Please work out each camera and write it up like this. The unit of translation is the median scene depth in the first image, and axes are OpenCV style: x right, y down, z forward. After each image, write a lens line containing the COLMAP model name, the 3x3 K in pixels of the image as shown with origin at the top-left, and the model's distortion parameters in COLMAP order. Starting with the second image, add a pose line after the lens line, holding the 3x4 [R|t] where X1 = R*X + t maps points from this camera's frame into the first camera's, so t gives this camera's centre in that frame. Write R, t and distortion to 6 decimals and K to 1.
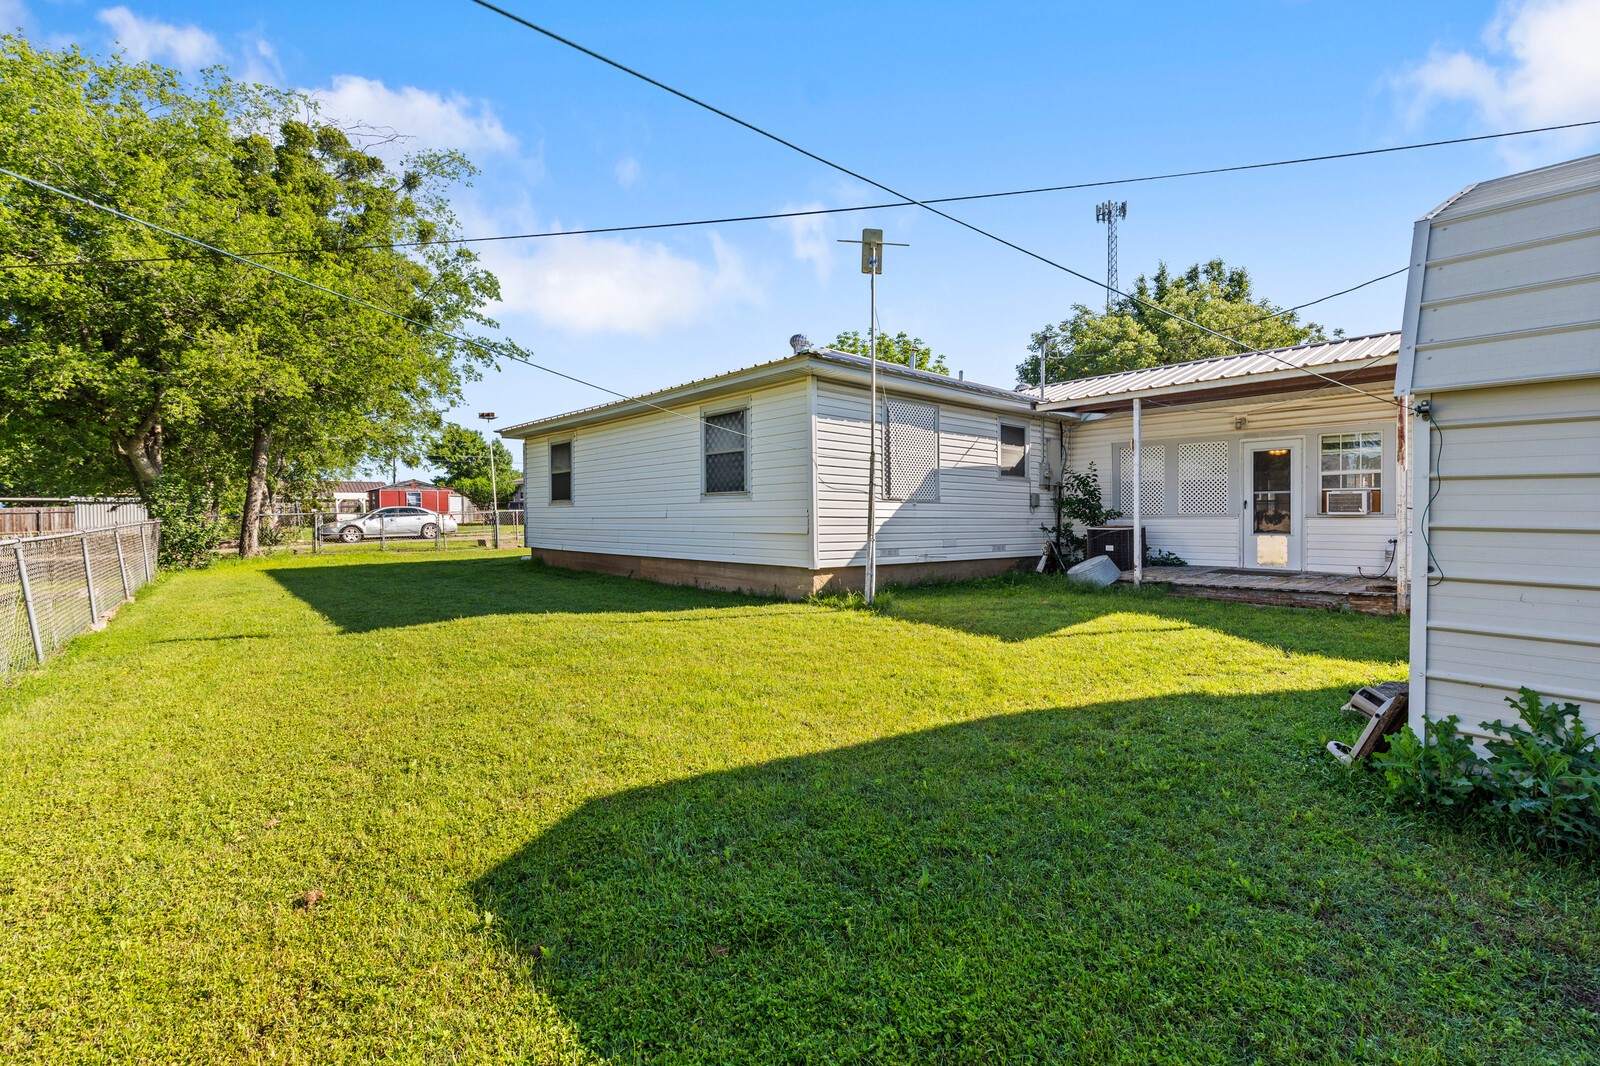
lens RADIAL K [[725.0, 0, 811.0], [0, 725.0, 521.1], [0, 0, 1]] dist [0.011430, -0.000307]
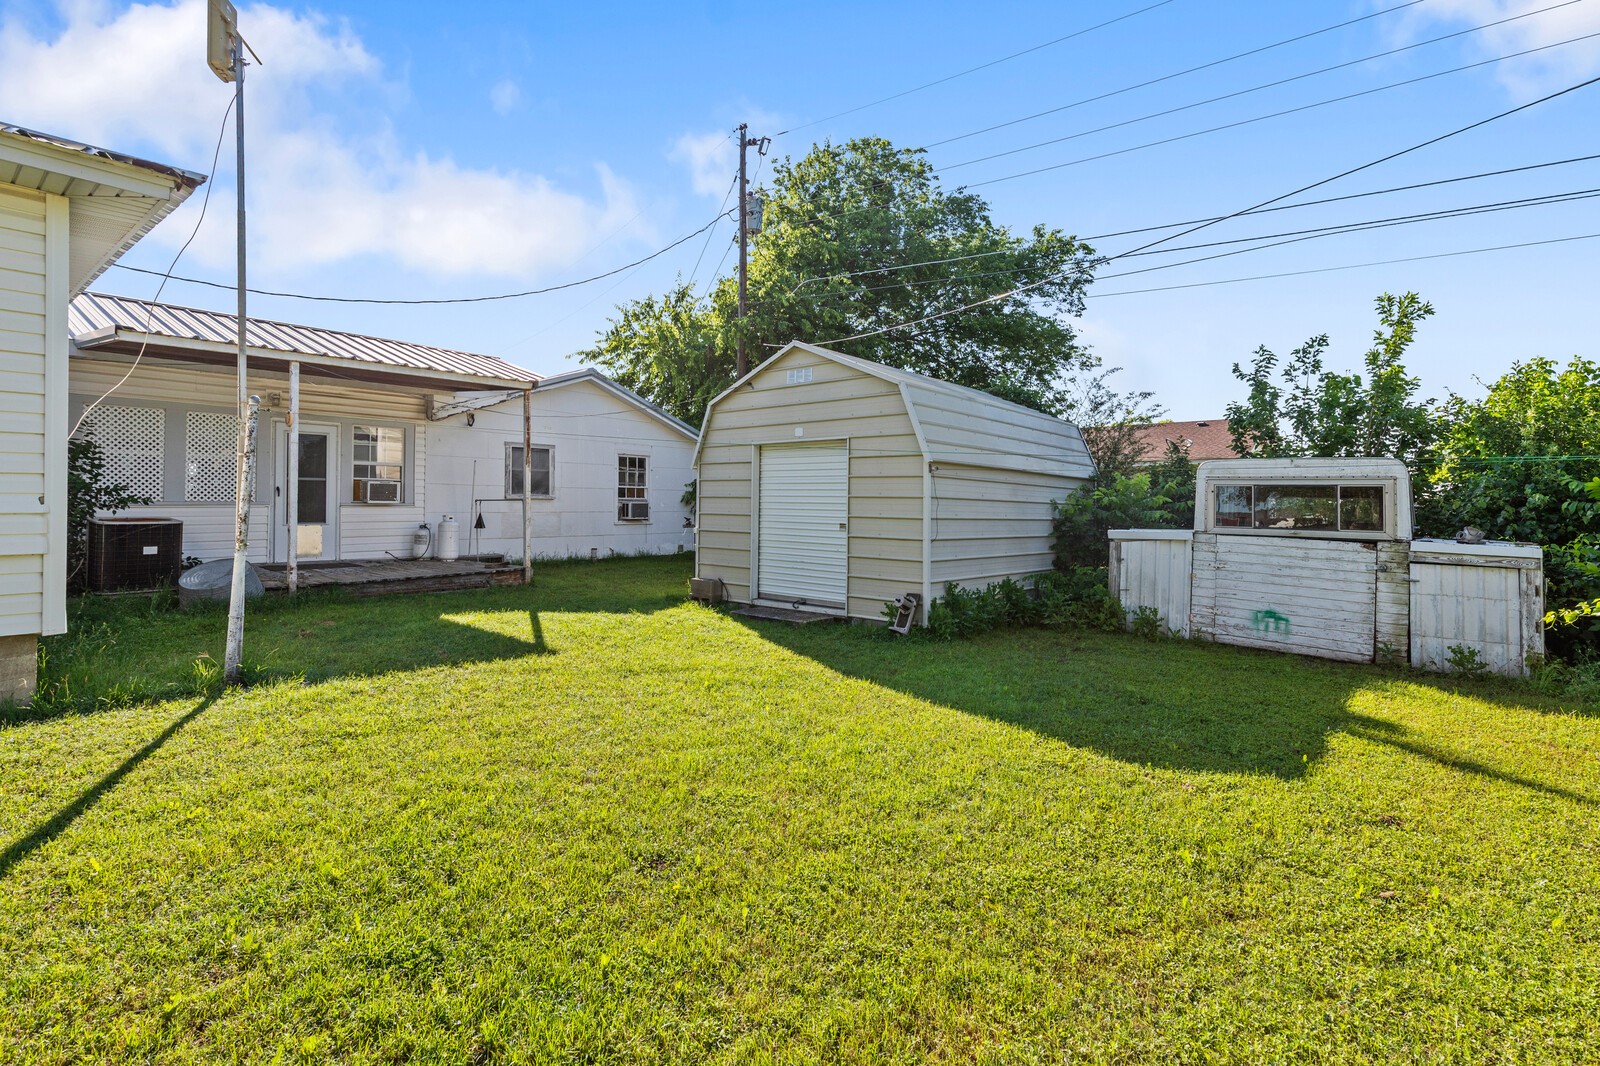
lens RADIAL K [[758.8, 0, 800.6], [0, 758.8, 499.4], [0, 0, 1]] dist [0.000662, -0.000076]
pose [[-0.151919, 0.003913, 0.988385, -0.437940], [-0.002782, 0.999987, -0.004386, -0.010776], [-0.988389, -0.003416, -0.151906, 0.529743]]
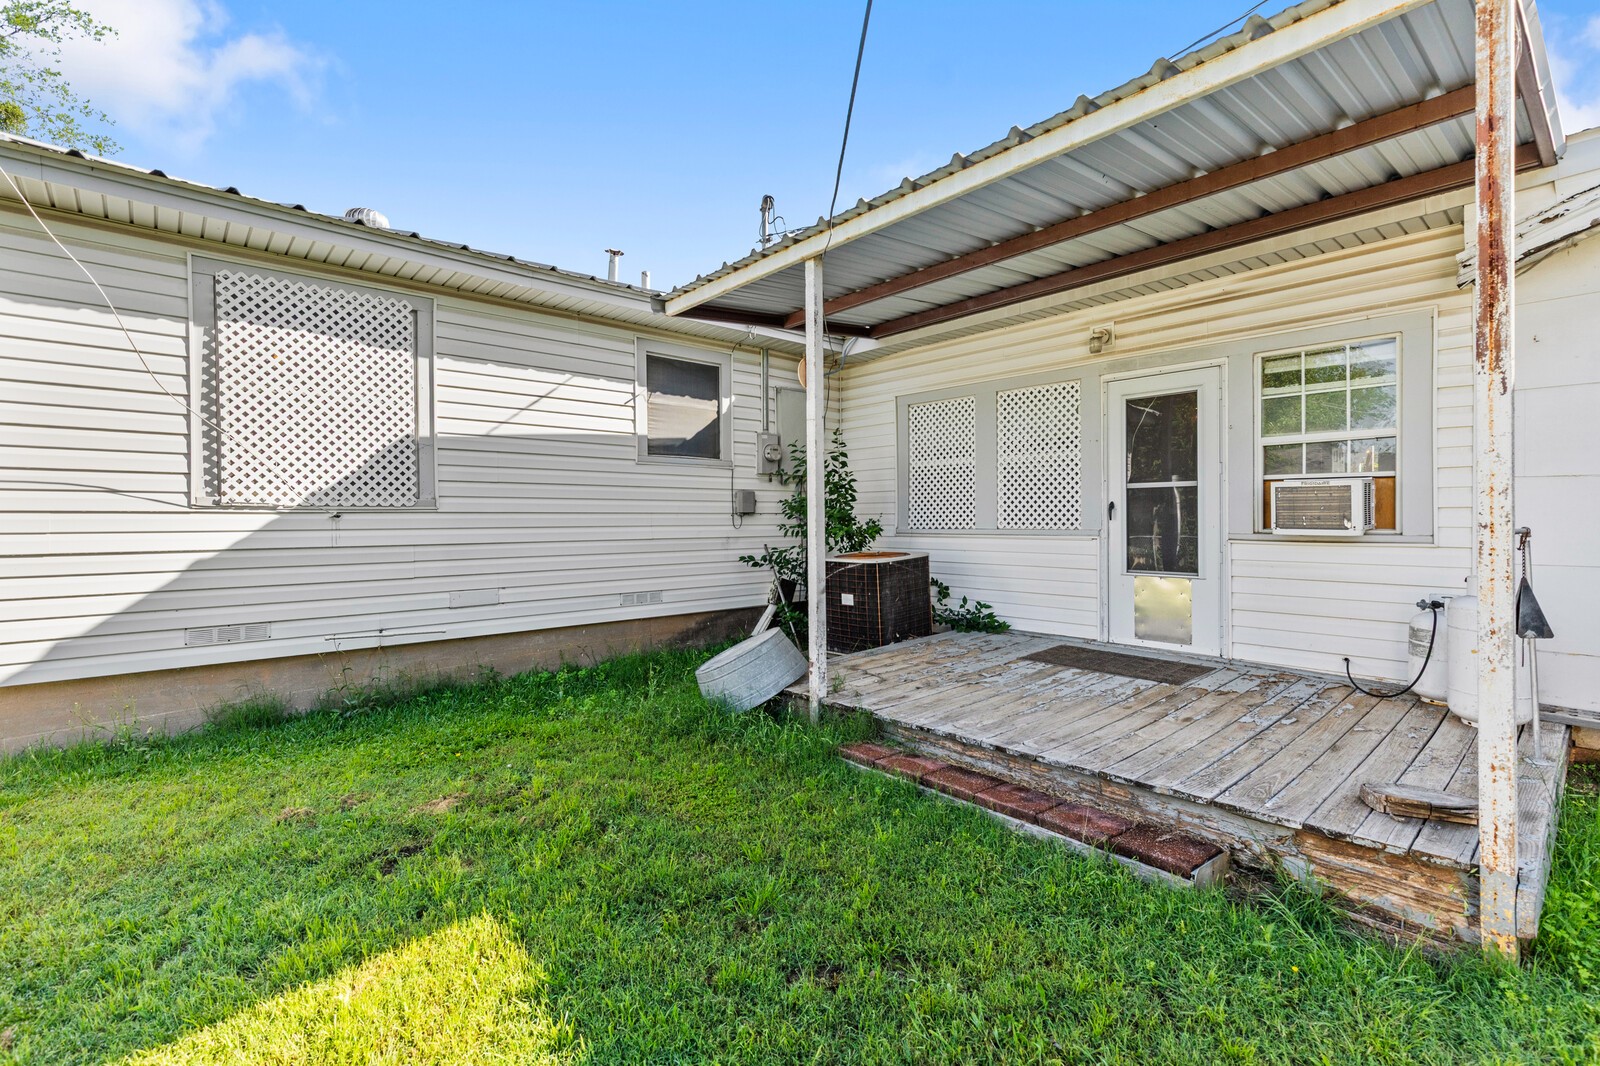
lens RADIAL K [[725.0, 0, 811.0], [0, 725.0, 521.1], [0, 0, 1]] dist [0.011430, -0.000307]
pose [[0.999978, -0.006298, 0.001919, 0.414410], [0.006290, 0.999972, 0.004029, -0.019666], [-0.001944, -0.004017, 0.999990, 0.543190]]
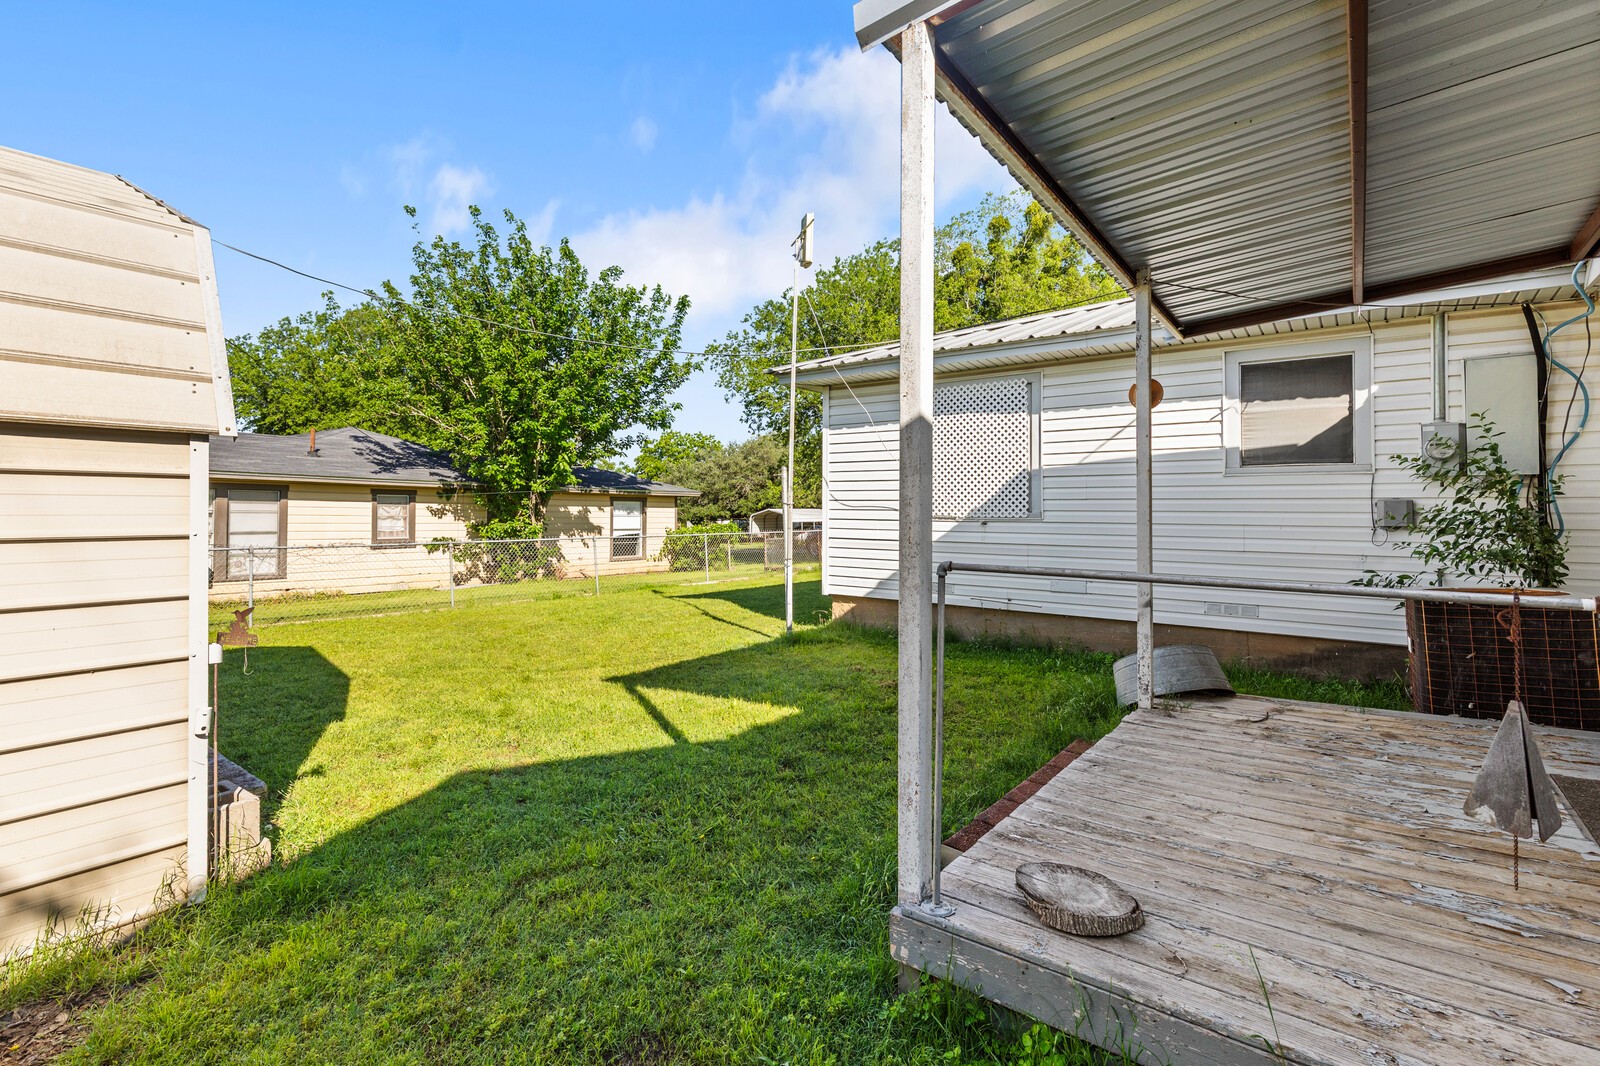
lens RADIAL K [[725.0, 0, 811.0], [0, 725.0, 521.1], [0, 0, 1]] dist [0.011430, -0.000307]
pose [[0.212244, 0.005487, -0.977201, 0.767297], [-0.012201, 0.999921, 0.002965, -0.025055], [0.977140, 0.011294, 0.212295, 0.664567]]
